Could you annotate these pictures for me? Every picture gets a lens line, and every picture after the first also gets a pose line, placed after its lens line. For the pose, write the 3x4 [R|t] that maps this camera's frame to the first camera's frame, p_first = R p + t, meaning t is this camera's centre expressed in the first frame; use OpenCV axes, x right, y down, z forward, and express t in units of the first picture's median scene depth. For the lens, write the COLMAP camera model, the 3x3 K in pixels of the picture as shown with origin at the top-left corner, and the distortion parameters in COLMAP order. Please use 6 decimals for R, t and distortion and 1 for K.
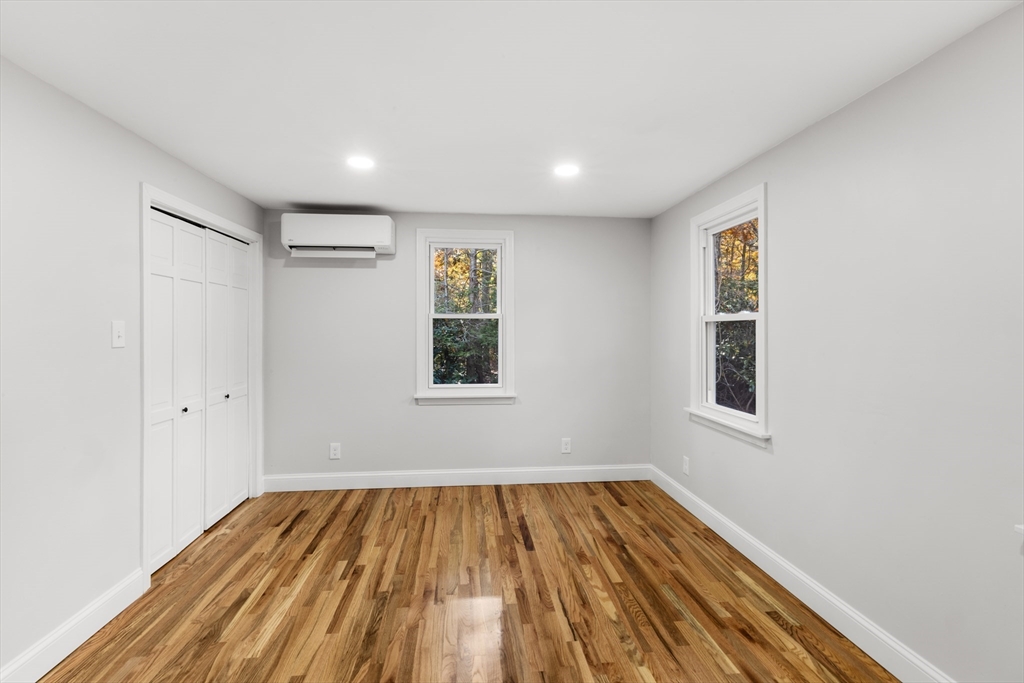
lens RADIAL K [[445.2, 0, 507.6], [0, 445.2, 325.7], [0, 0, 1]] dist [0.002358, 0.001222]
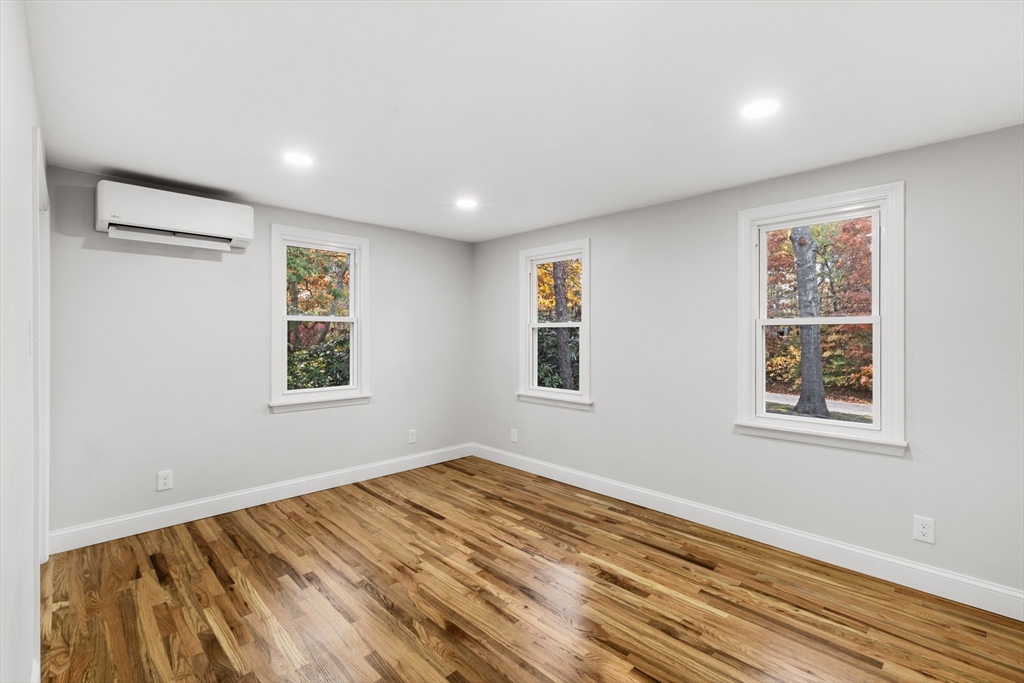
lens RADIAL K [[445.2, 0, 495.6], [0, 445.2, 325.2], [0, 0, 1]] dist [0.002358, 0.001222]
pose [[0.795674, 0.013548, 0.605573, -0.492155], [-0.010631, 0.999908, -0.008403, -0.003351], [-0.605631, 0.000248, 0.795745, -0.025231]]
